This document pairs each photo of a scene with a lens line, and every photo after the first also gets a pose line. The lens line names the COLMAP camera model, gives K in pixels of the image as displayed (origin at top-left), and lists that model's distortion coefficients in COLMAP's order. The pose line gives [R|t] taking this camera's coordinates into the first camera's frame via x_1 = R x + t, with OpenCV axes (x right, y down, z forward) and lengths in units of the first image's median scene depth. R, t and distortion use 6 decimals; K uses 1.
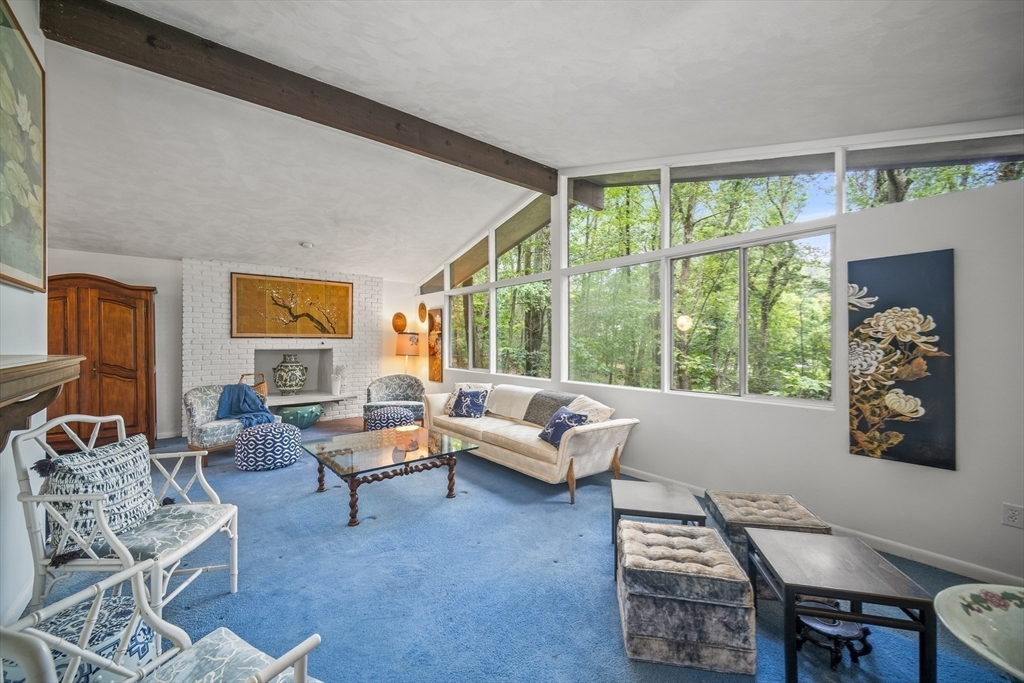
lens RADIAL K [[411.2, 0, 502.6], [0, 411.2, 342.1], [0, 0, 1]] dist [0.000315, 0.000215]
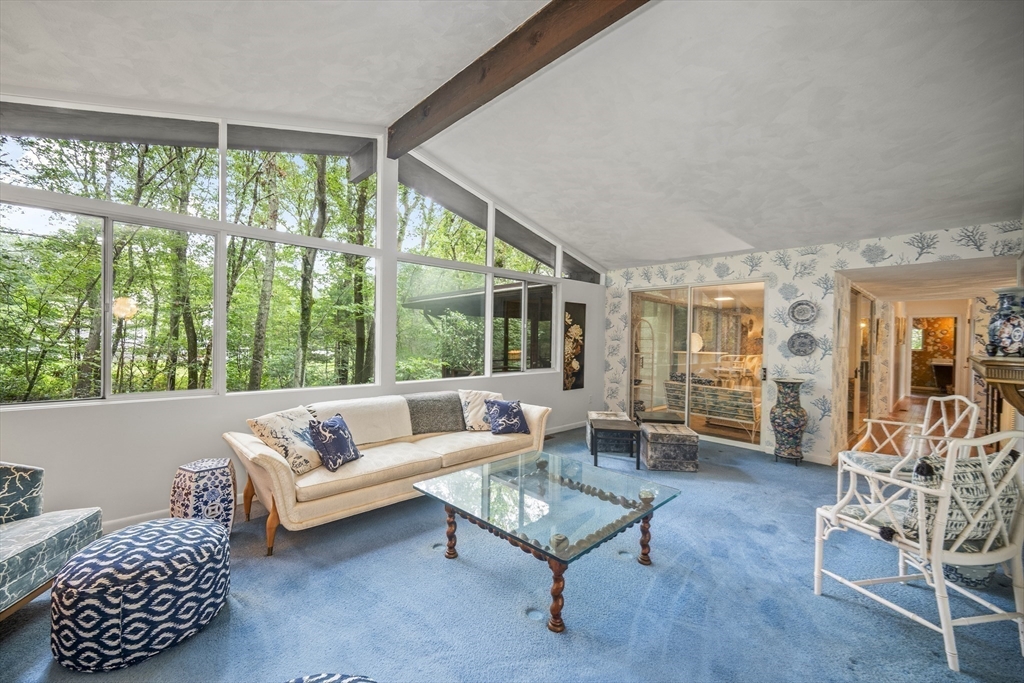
lens RADIAL K [[411.2, 0, 502.6], [0, 411.2, 342.1], [0, 0, 1]] dist [0.000315, 0.000215]
pose [[-0.081288, -0.015278, 0.996574, -0.553699], [-0.011899, 0.999826, 0.014357, -0.004554], [-0.996620, -0.010692, -0.081455, 0.651436]]
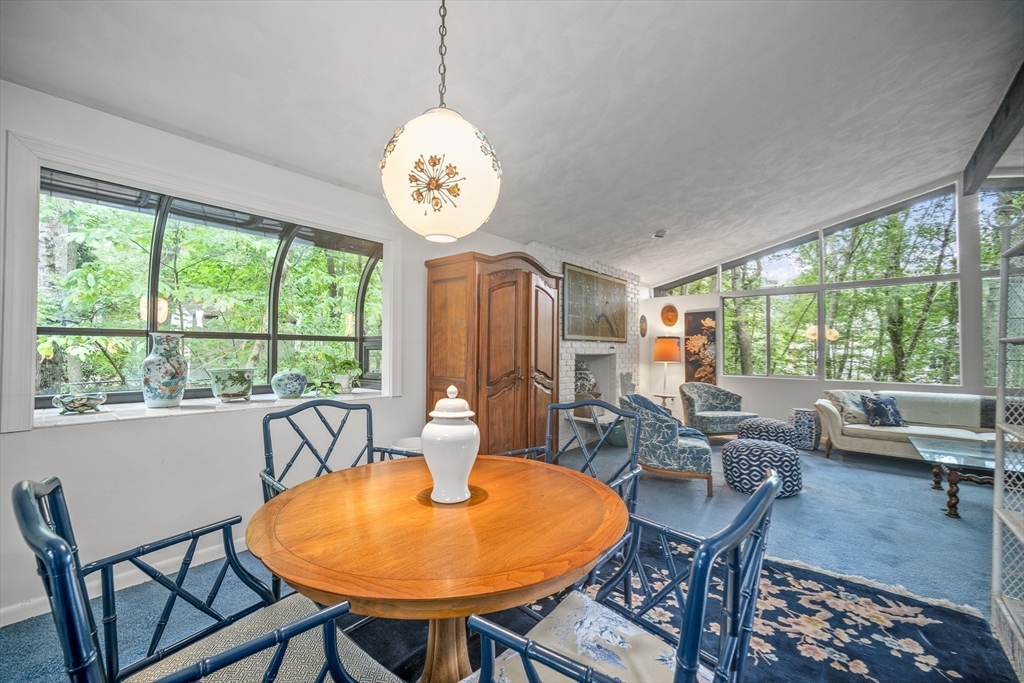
lens RADIAL K [[411.2, 0, 502.6], [0, 411.2, 342.1], [0, 0, 1]] dist [0.000315, 0.000215]
pose [[0.982893, 0.008025, 0.184002, -0.884959], [-0.003682, 0.999707, -0.023929, 0.013811], [-0.184140, 0.022843, 0.982635, 0.187742]]
